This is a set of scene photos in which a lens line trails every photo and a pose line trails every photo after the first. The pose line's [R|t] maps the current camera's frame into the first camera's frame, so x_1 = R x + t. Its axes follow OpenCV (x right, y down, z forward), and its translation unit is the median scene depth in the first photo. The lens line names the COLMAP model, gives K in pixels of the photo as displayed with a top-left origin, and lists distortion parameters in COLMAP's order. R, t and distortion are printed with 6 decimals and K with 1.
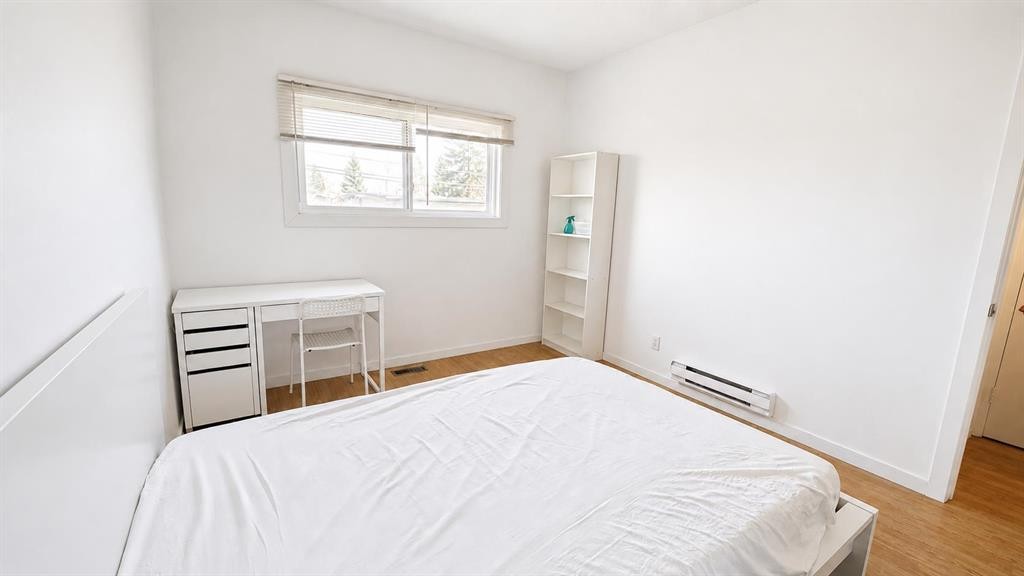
lens RADIAL K [[419.9, 0, 512.0], [0, 419.9, 288.0], [0, 0, 1]] dist [-0.000597, -0.000004]
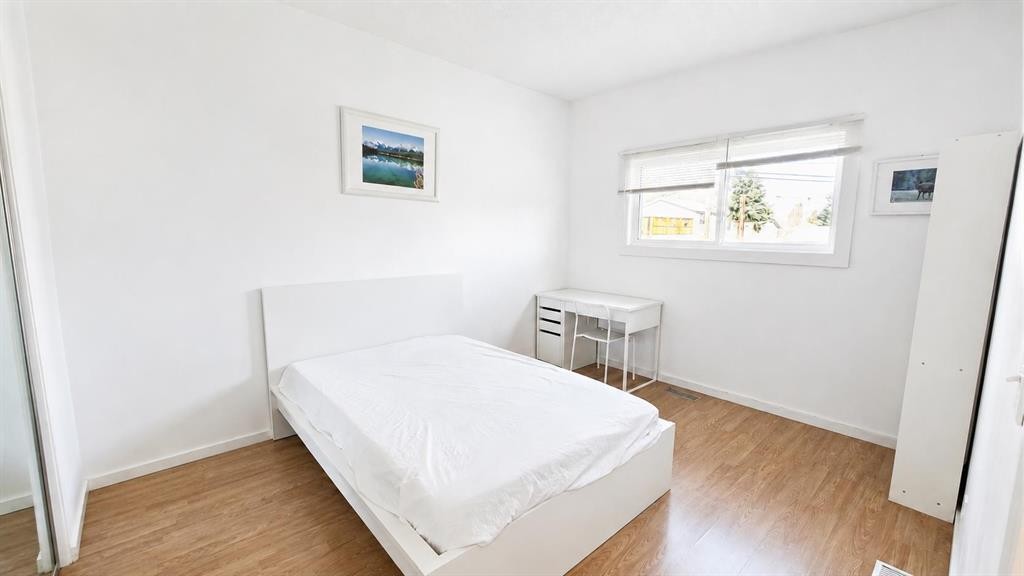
lens RADIAL K [[419.9, 0, 512.0], [0, 419.9, 288.0], [0, 0, 1]] dist [-0.000597, -0.000004]
pose [[0.137516, 0.107461, -0.984653, 0.831871], [-0.175065, 0.981084, 0.082622, -0.089121], [0.974906, 0.161016, 0.153727, 0.448818]]
